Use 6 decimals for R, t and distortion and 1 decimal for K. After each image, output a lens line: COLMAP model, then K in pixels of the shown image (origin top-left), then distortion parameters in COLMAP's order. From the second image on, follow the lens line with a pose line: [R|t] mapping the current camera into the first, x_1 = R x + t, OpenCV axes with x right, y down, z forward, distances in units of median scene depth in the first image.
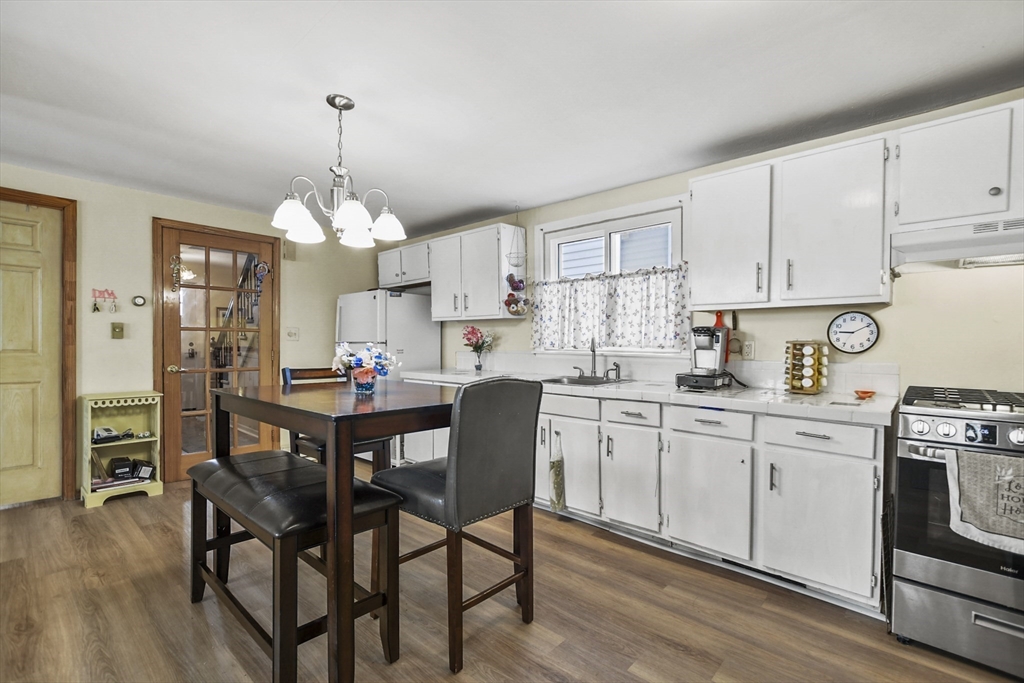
lens RADIAL K [[454.8, 0, 509.2], [0, 454.8, 342.8], [0, 0, 1]] dist [-0.019013, 0.009338]
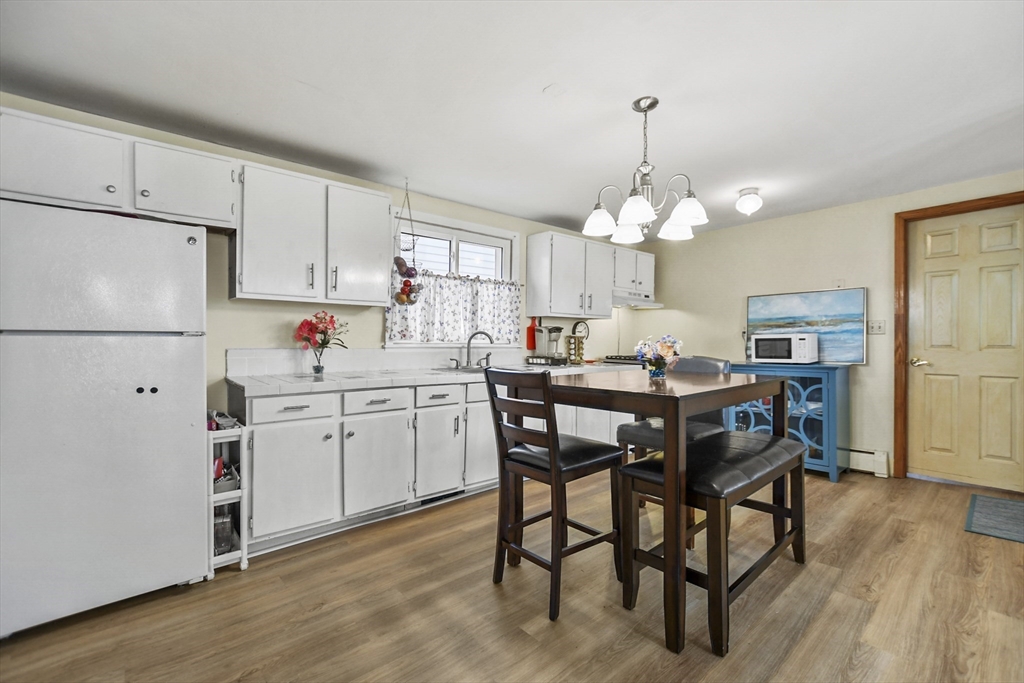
lens RADIAL K [[444.9, 0, 512.0], [0, 444.9, 341.5], [0, 0, 1]] dist [-0.001083, 0.000100]
pose [[0.113578, -0.011957, 0.993457, -1.248451], [-0.005007, 0.999908, 0.012607, -0.002007], [-0.993516, -0.006406, 0.113508, 1.052106]]
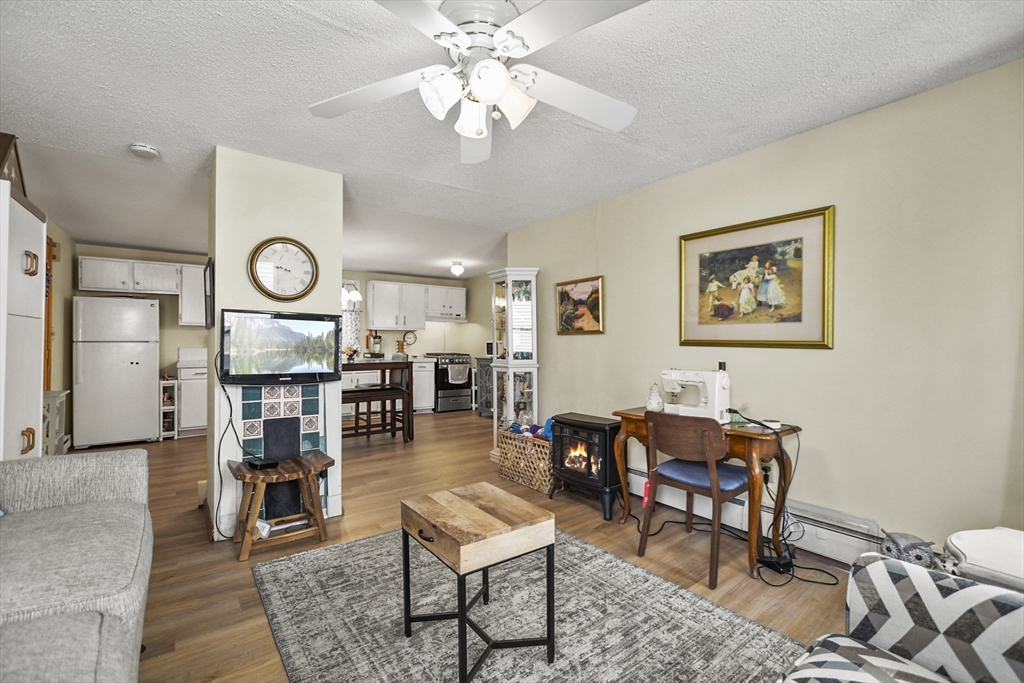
lens RADIAL K [[454.8, 0, 509.2], [0, 454.8, 342.8], [0, 0, 1]] dist [-0.019013, 0.009338]
pose [[0.182209, -0.011023, 0.983198, -2.277211], [-0.005964, 0.999906, 0.012316, -0.033694], [-0.983242, -0.008108, 0.182126, -0.300148]]
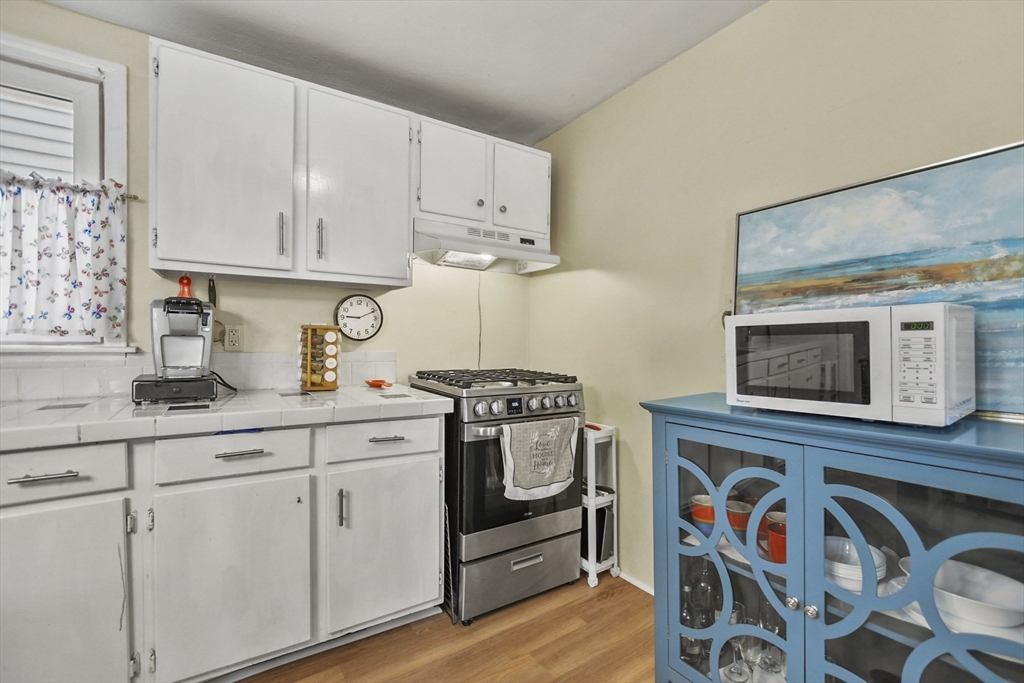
lens RADIAL K [[454.8, 0, 509.2], [0, 454.8, 342.8], [0, 0, 1]] dist [-0.019013, 0.009338]
pose [[0.230426, -0.009382, 0.973045, -0.059605], [-0.004919, 0.999930, 0.010806, 0.016037], [-0.973078, -0.007276, 0.230363, 0.477492]]
